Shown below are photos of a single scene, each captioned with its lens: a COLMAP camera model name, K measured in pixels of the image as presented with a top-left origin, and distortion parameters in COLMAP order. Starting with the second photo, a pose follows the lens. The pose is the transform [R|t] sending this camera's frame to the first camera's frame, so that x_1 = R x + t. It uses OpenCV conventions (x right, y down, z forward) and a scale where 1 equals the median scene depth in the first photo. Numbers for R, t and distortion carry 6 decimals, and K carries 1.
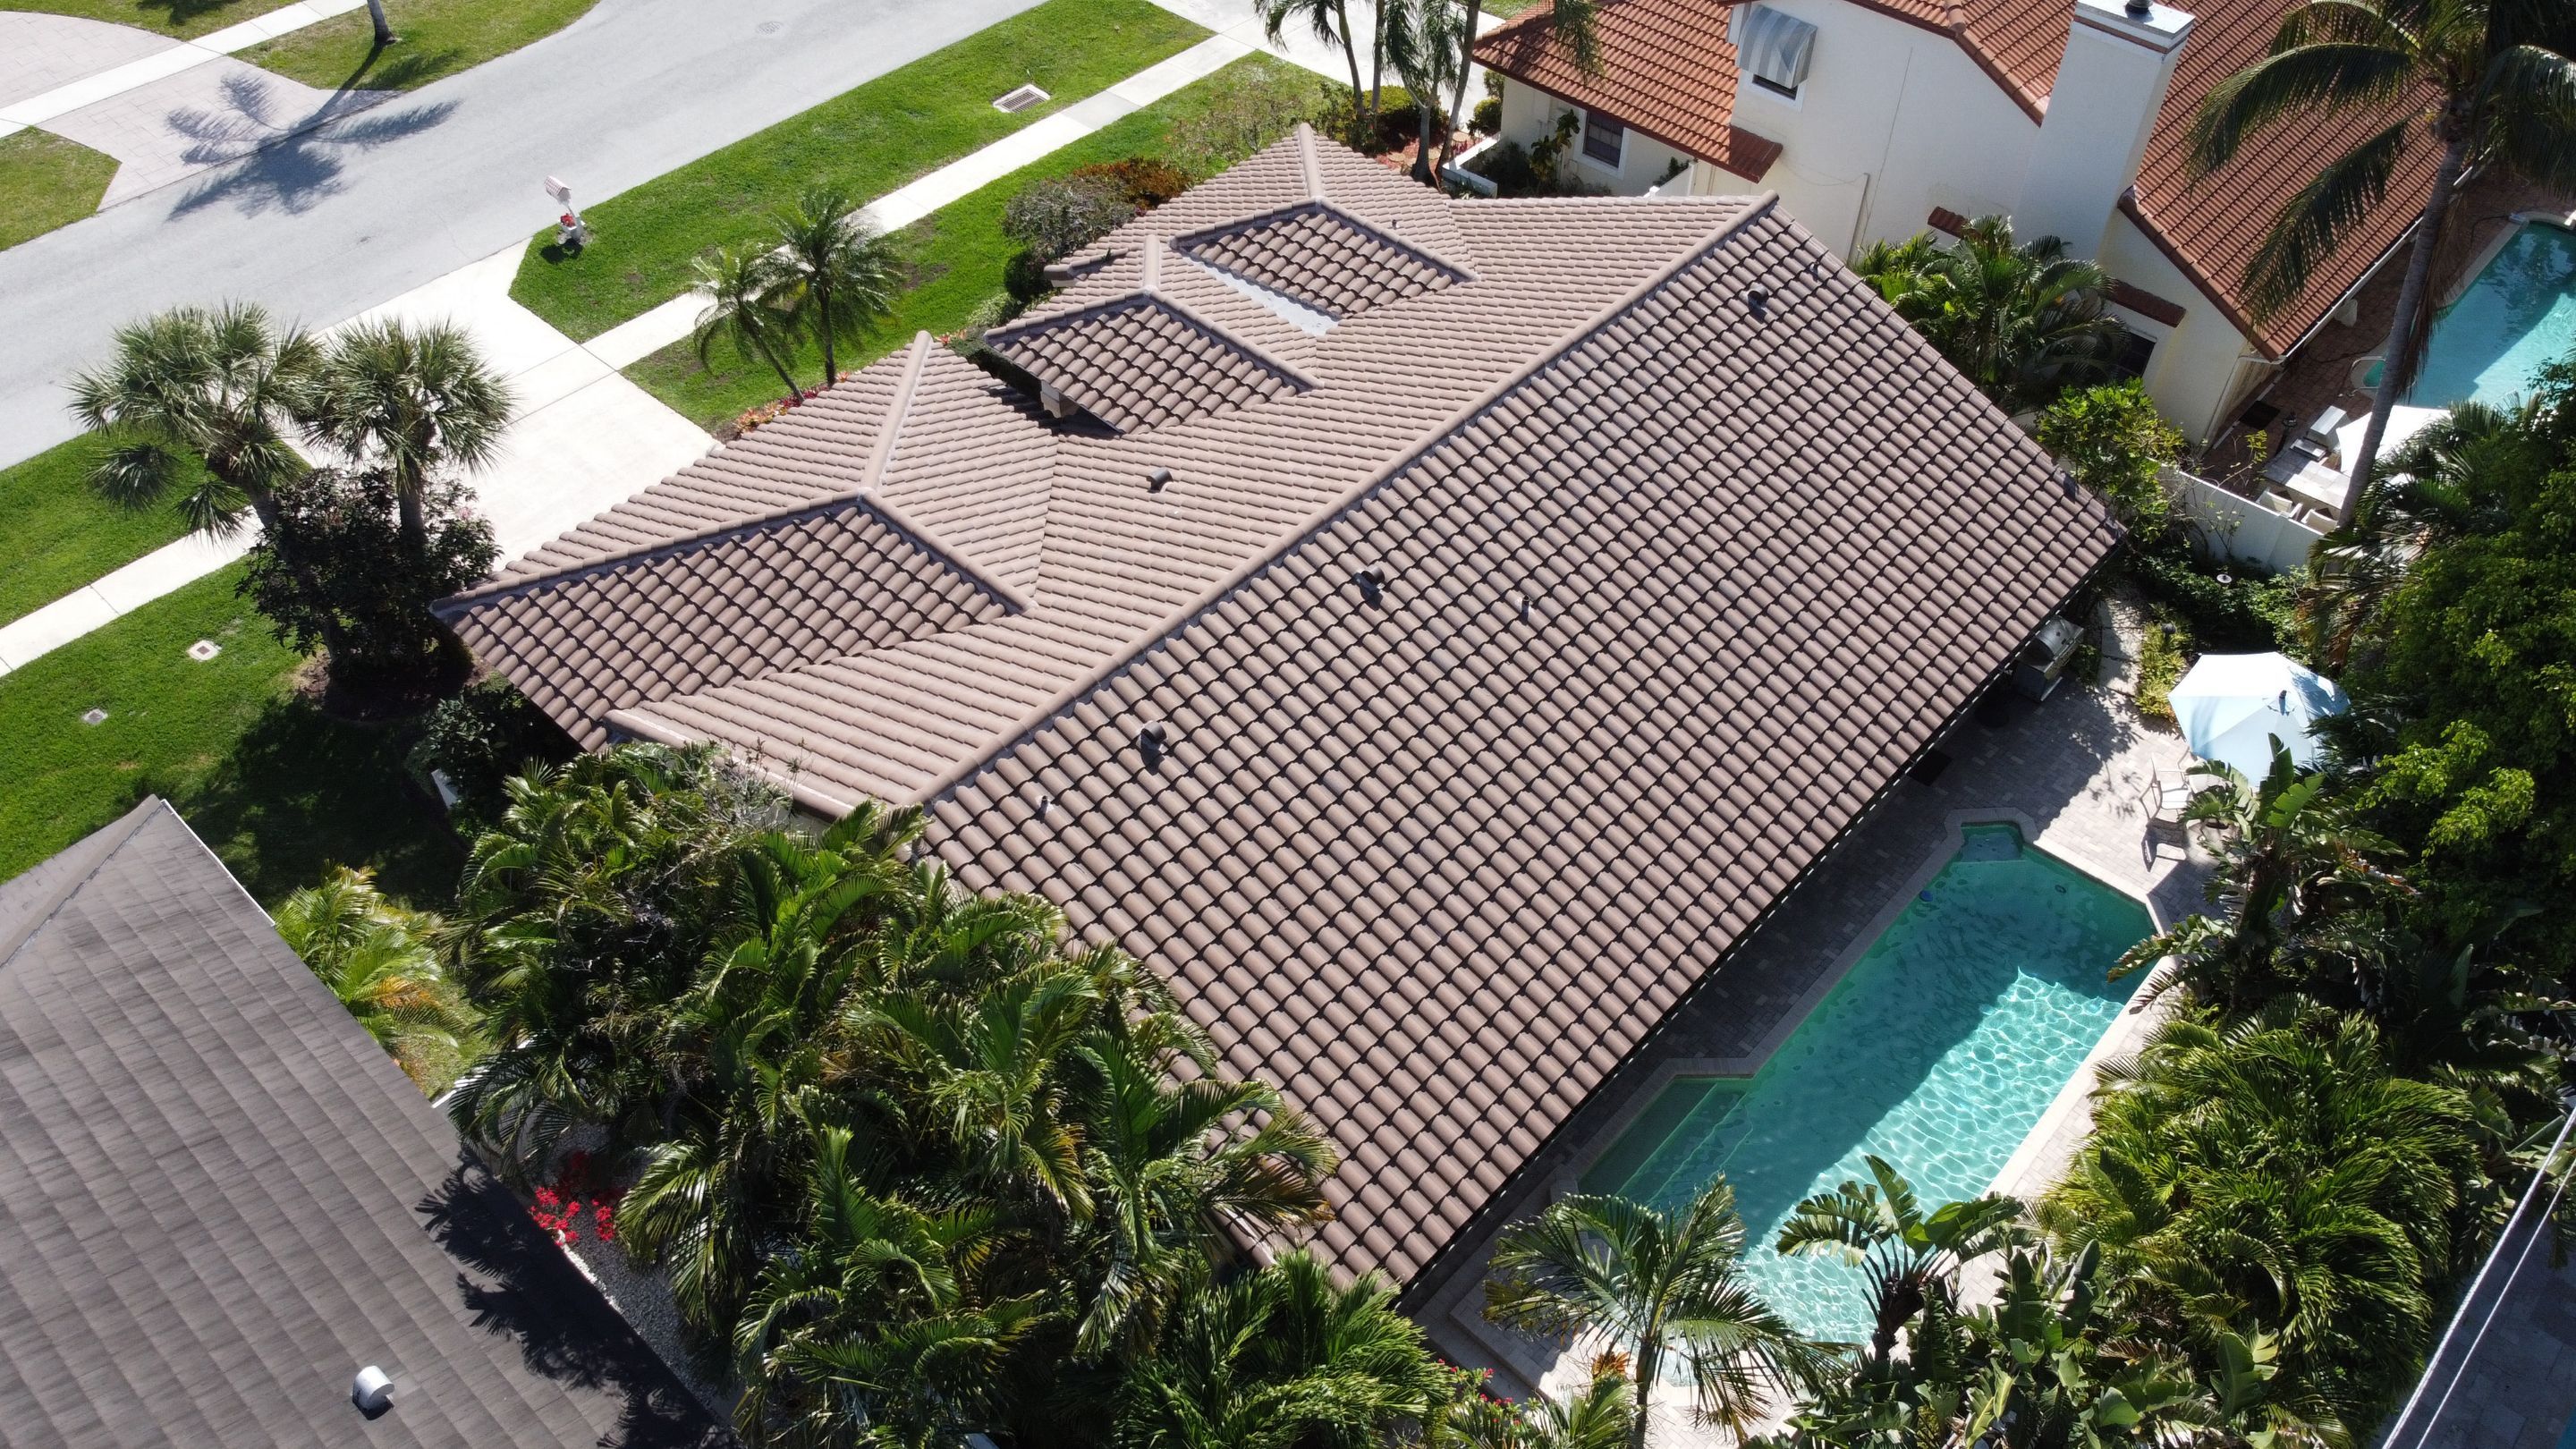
lens RADIAL K [[1964.3, 0, 1304.8], [0, 1964.3, 730.9], [0, 0, 1]] dist [0.003474, 0.002284]
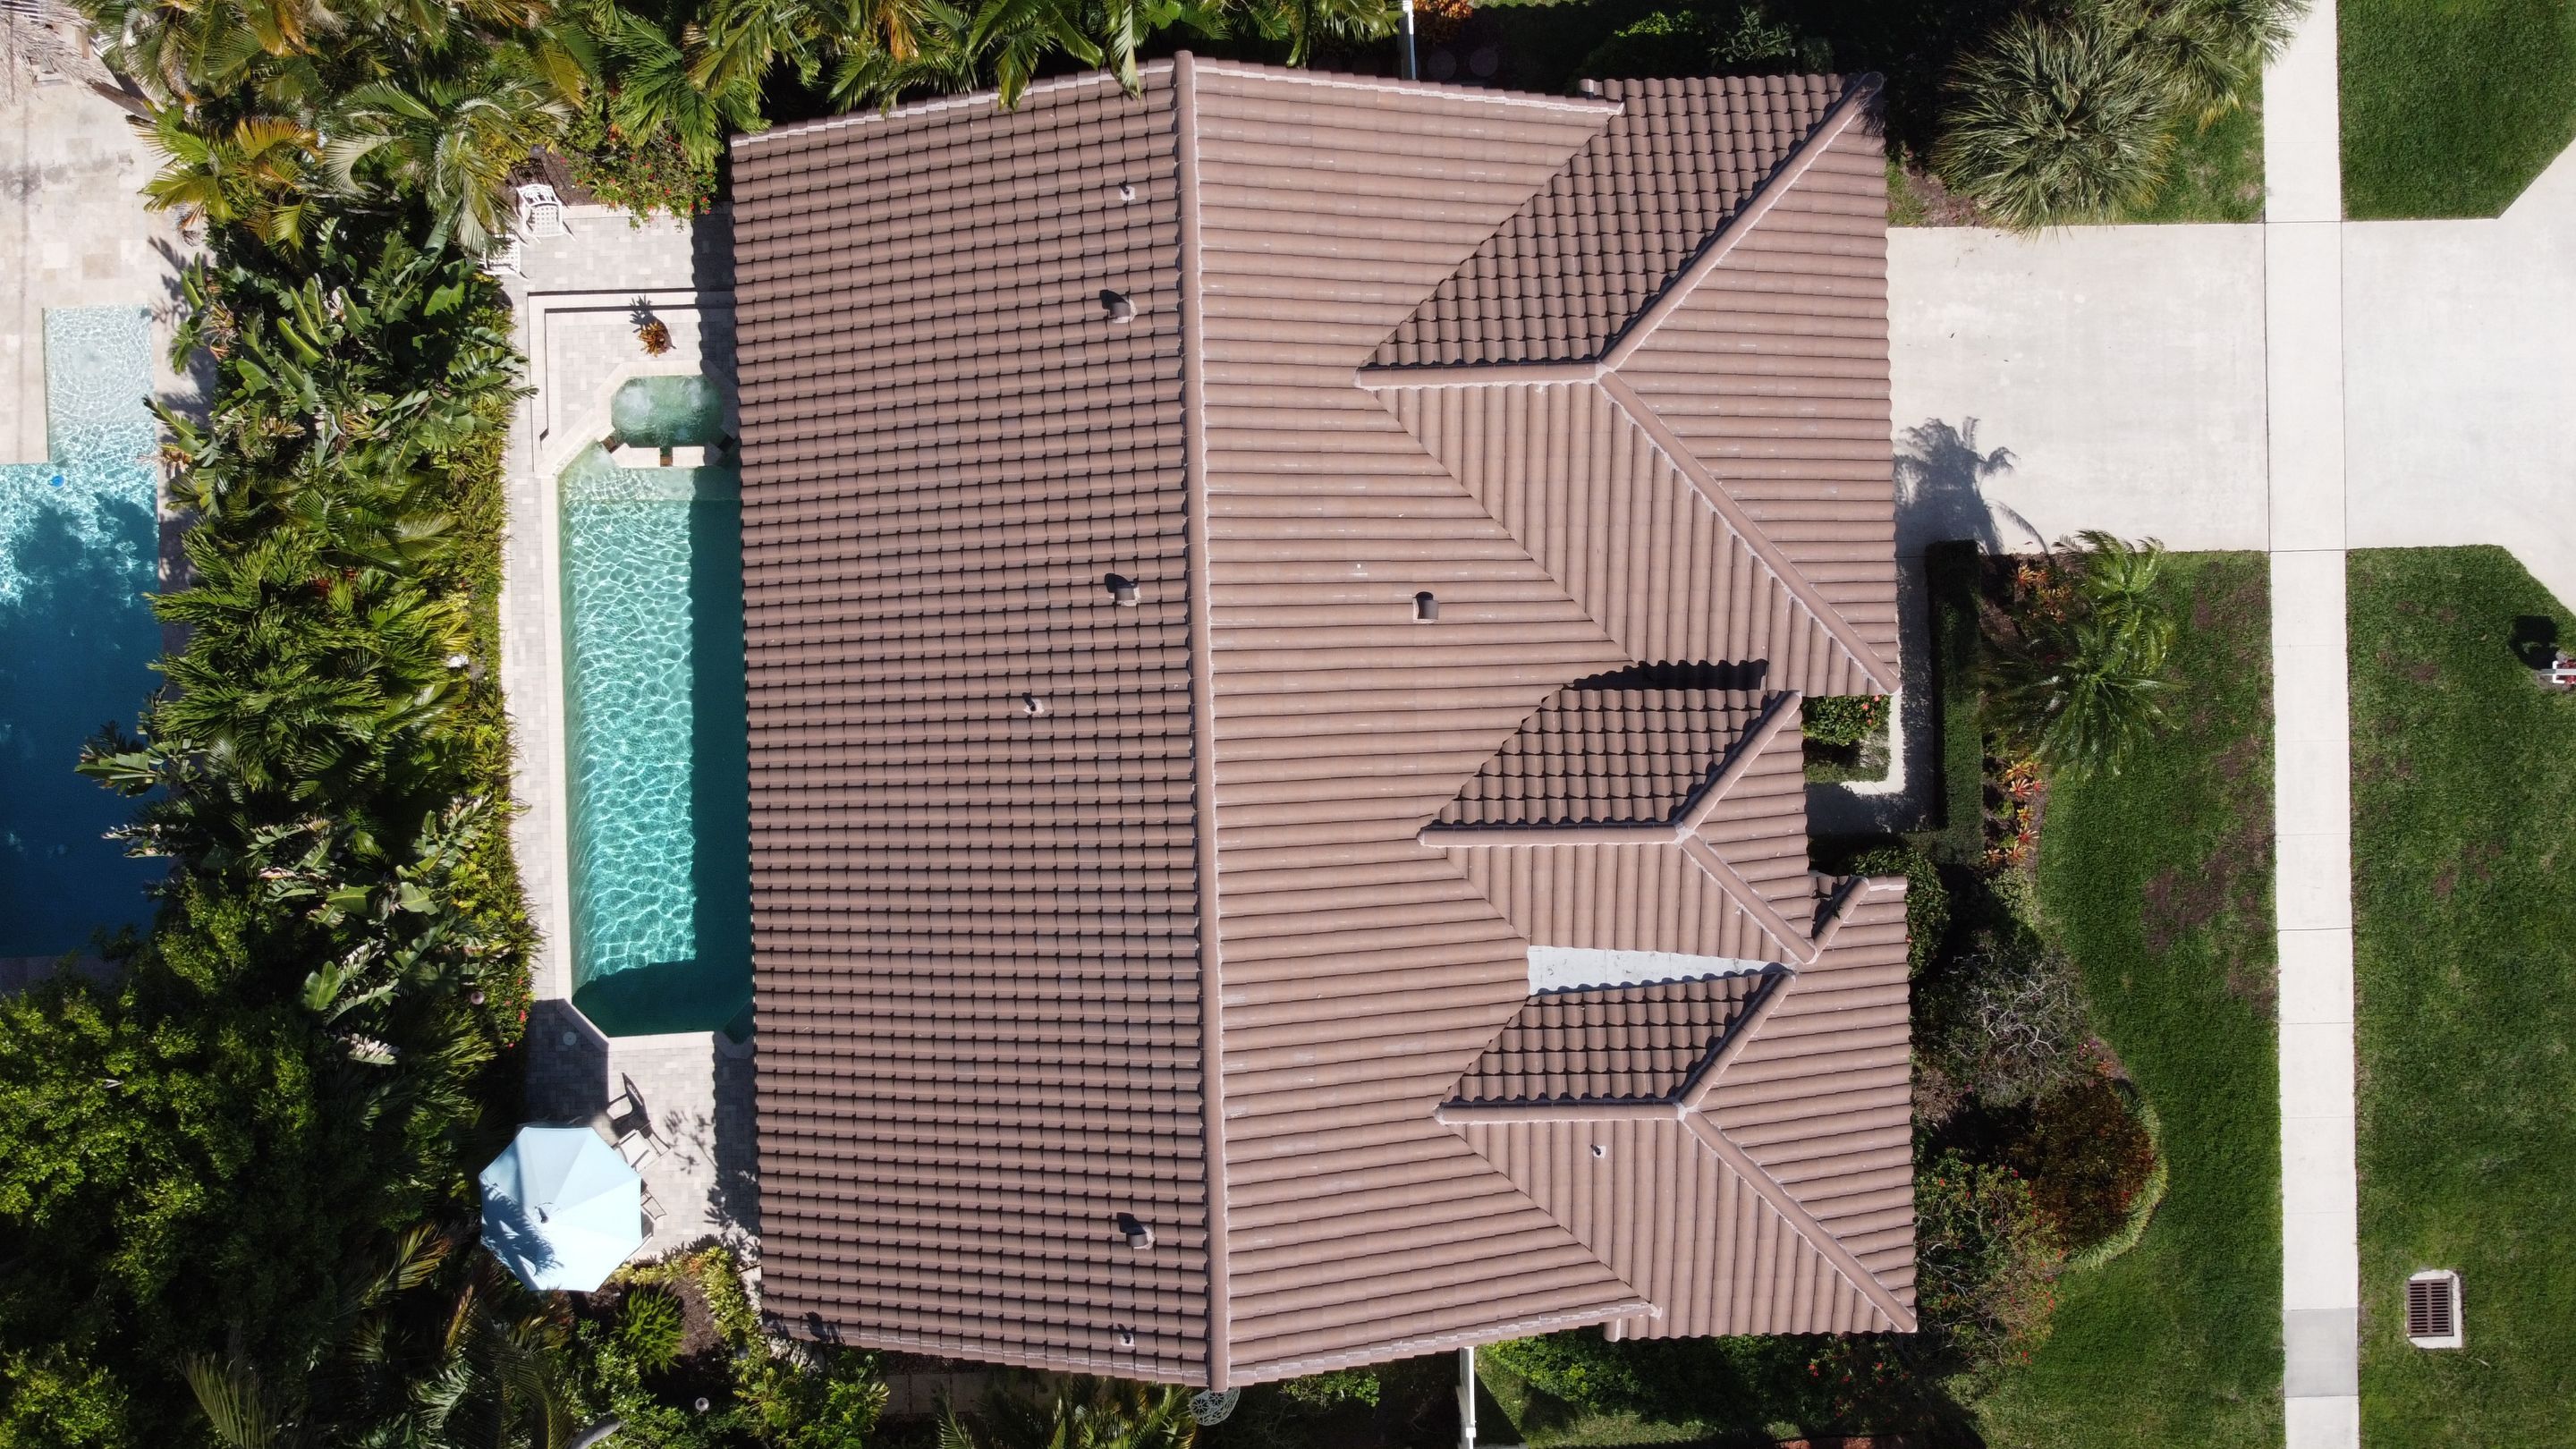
lens RADIAL K [[1898.3, 0, 1288.0], [0, 1898.3, 724.5], [0, 0, 1]] dist [-0.004860, -0.000682]
pose [[-0.719577, 0.694410, 0.001745, 0.011387], [-0.500064, -0.519928, 0.692540, -0.621201], [0.481814, 0.497463, 0.721378, 0.242357]]
